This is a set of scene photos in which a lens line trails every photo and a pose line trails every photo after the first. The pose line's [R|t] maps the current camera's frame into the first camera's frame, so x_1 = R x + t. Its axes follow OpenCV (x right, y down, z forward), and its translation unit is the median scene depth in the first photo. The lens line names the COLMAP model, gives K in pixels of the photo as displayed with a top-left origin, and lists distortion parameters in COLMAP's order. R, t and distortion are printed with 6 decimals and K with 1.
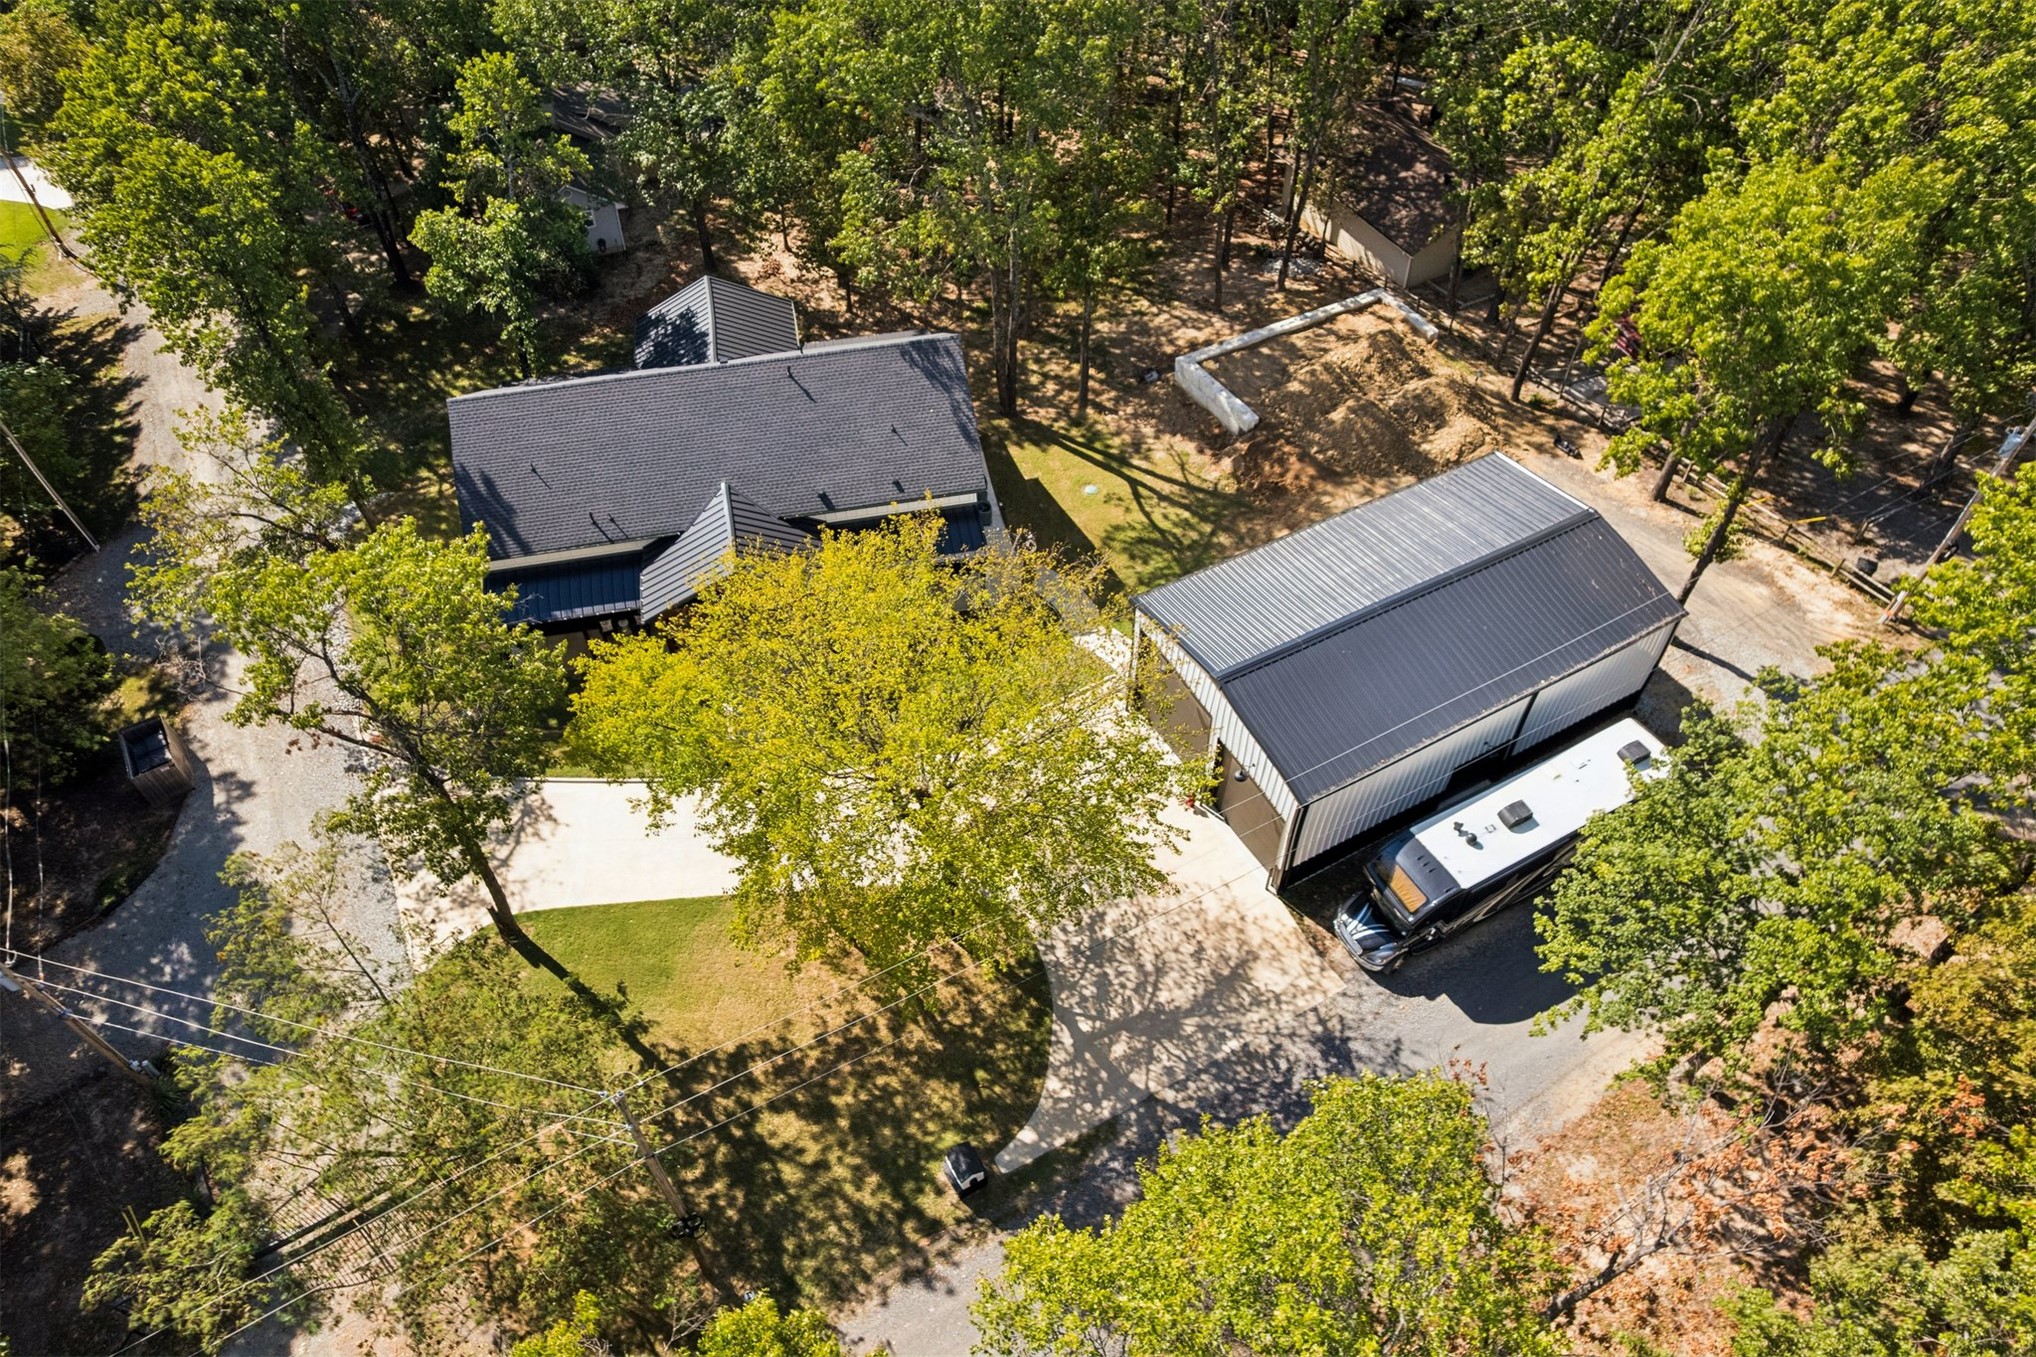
lens RADIAL K [[1314.8, 0, 1036.8], [0, 1314.8, 678.3], [0, 0, 1]] dist [-0.067356, 0.061605]
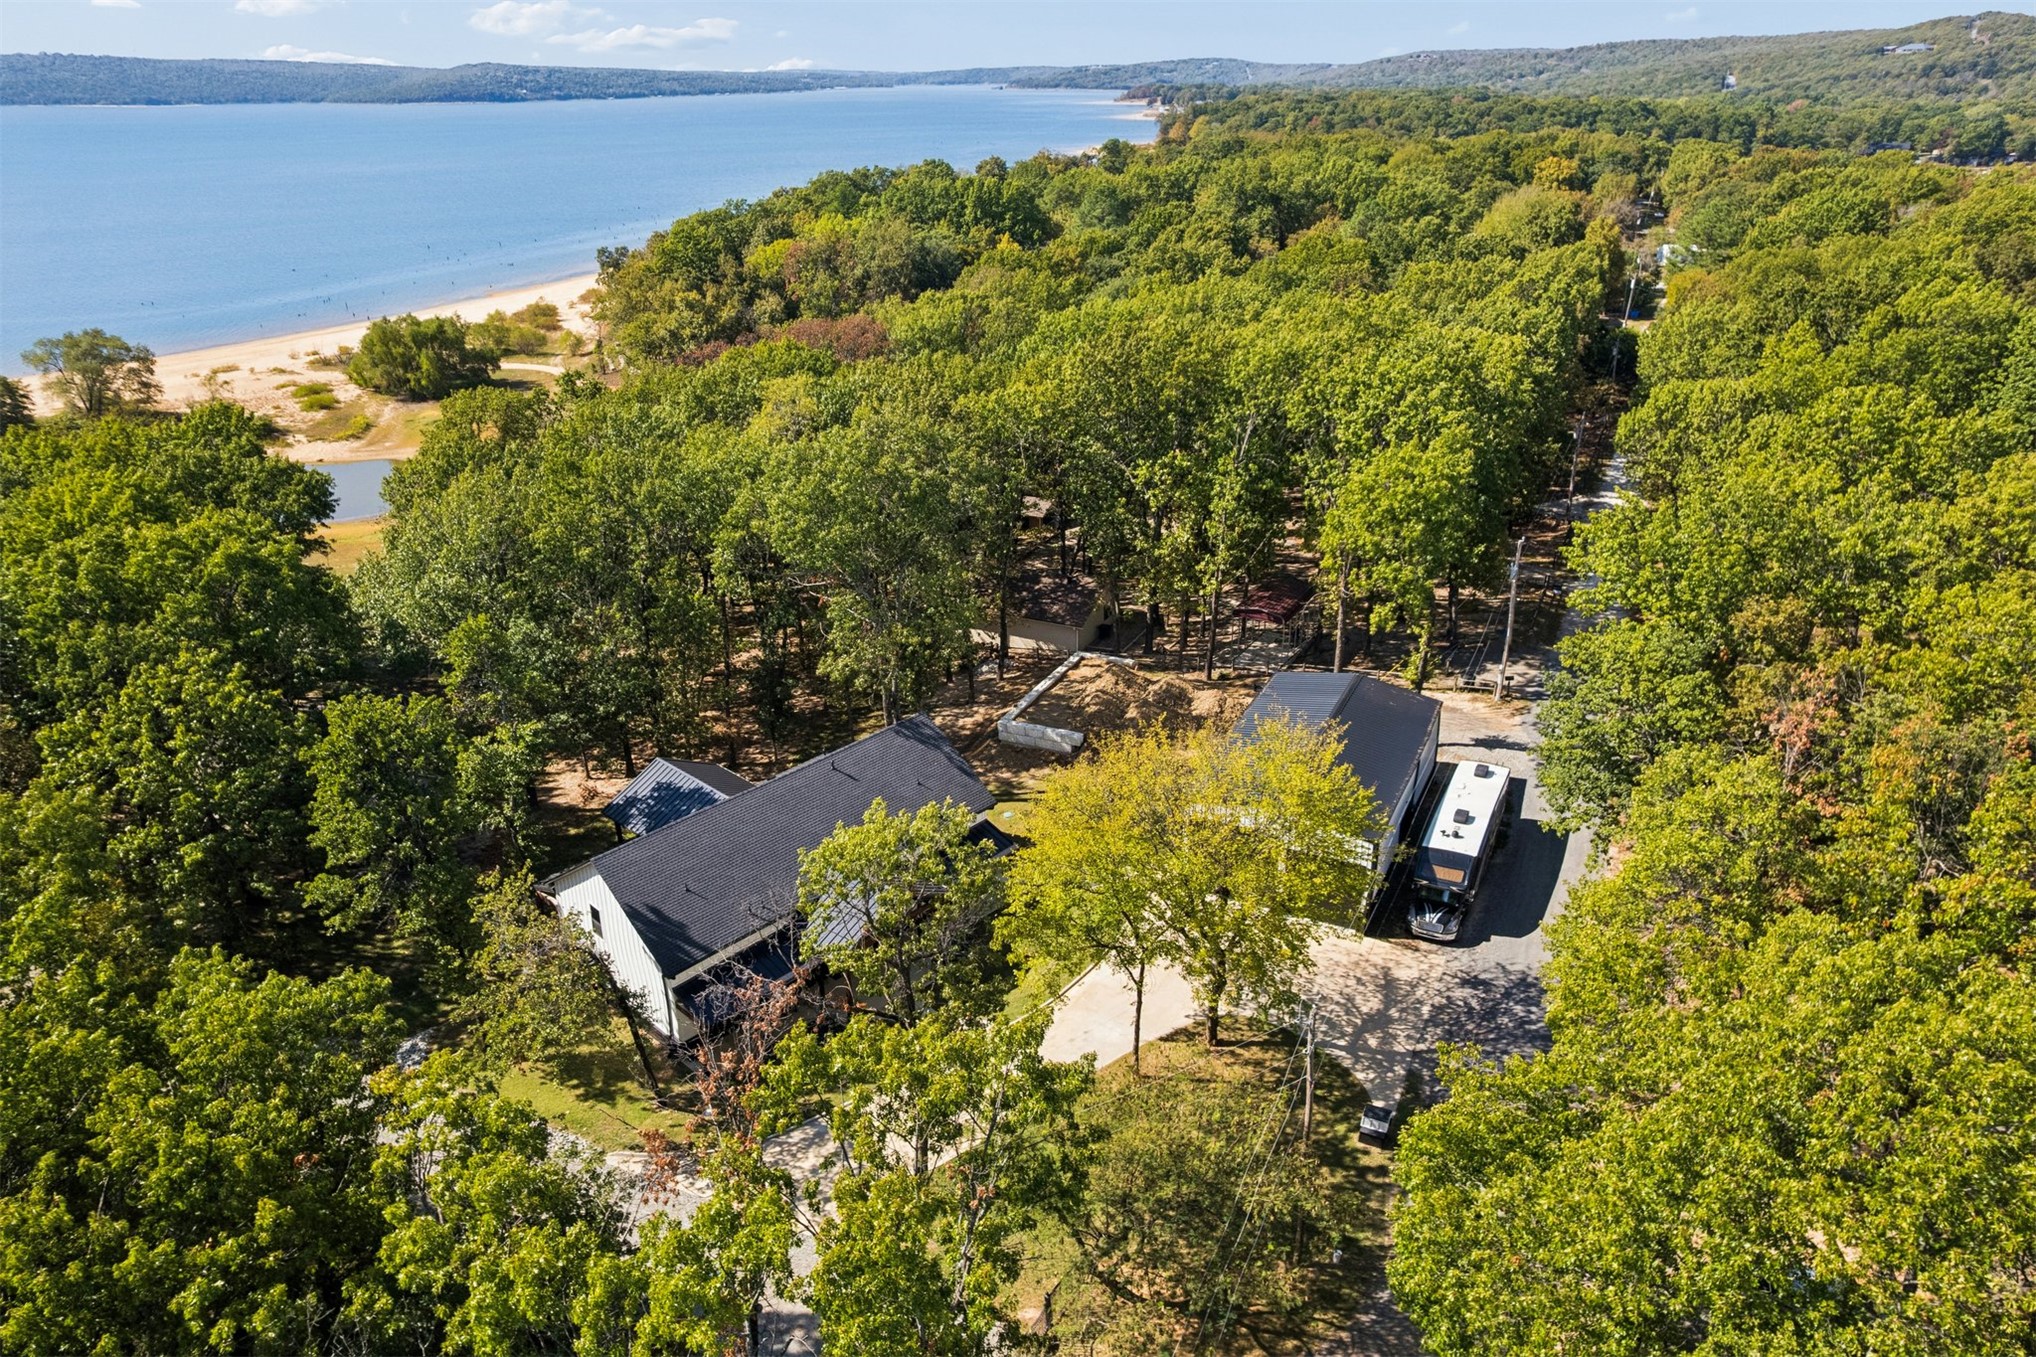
lens RADIAL K [[1333.4, 0, 1019.7], [0, 1333.4, 685.7], [0, 0, 1]] dist [-0.085700, 0.084651]
pose [[0.823836, -0.252625, 0.507420, -0.610321], [0.442630, 0.845918, -0.297493, 0.150368], [-0.354081, 0.469685, 0.808717, -0.130301]]
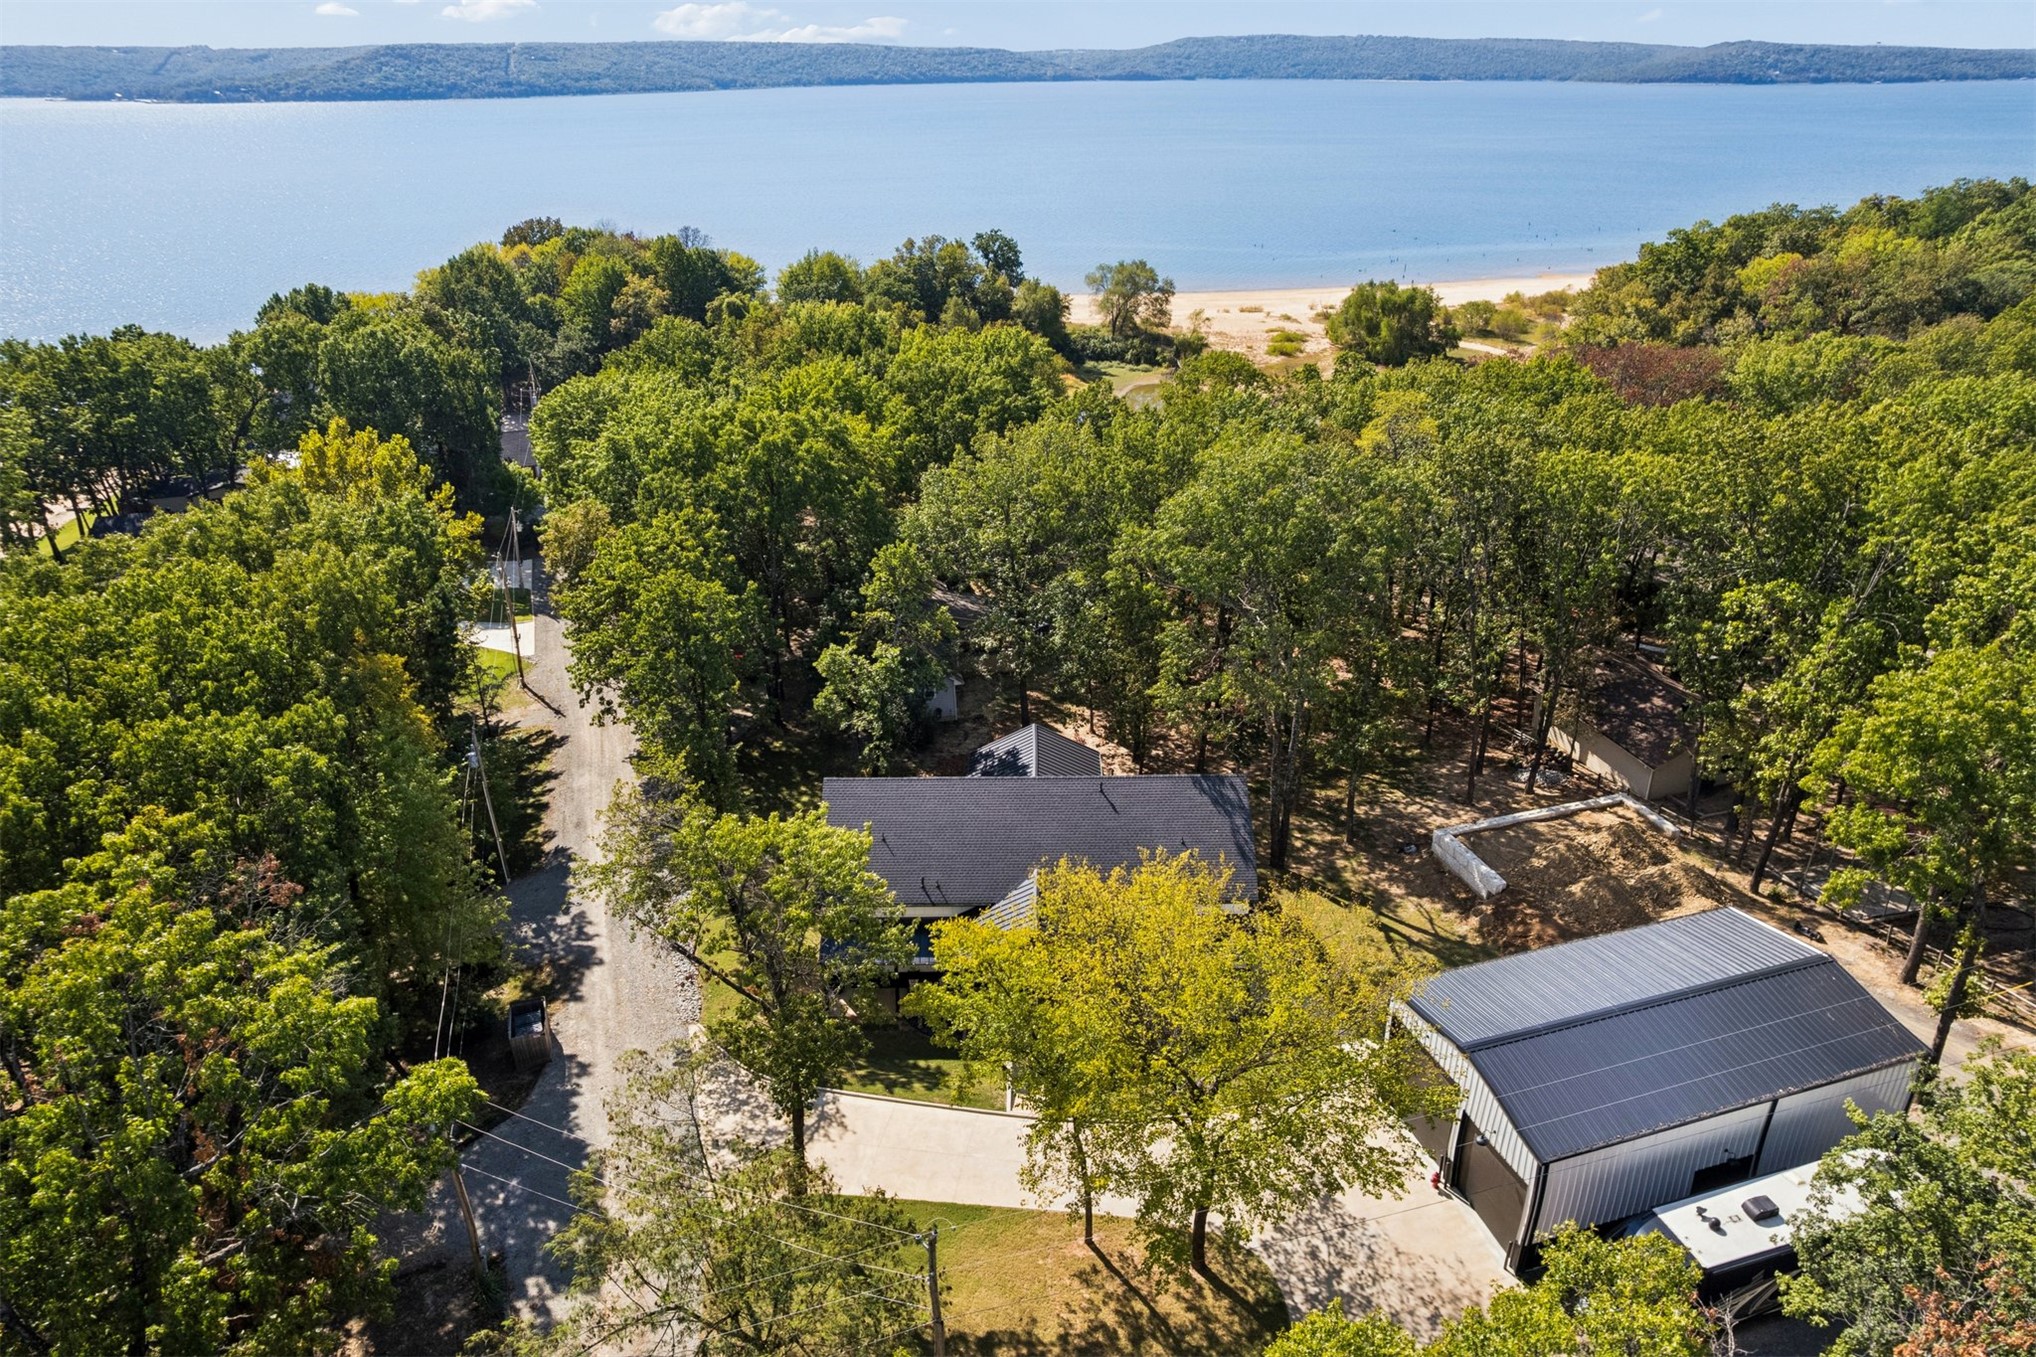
lens RADIAL K [[1342.4, 0, 1039.3], [0, 1342.4, 679.2], [0, 0, 1]] dist [-0.090376, 0.090492]
pose [[0.979212, 0.074311, -0.188739, -0.016809], [-0.146679, 0.902110, -0.405812, 0.164771], [0.140107, 0.425059, 0.894256, -0.129974]]
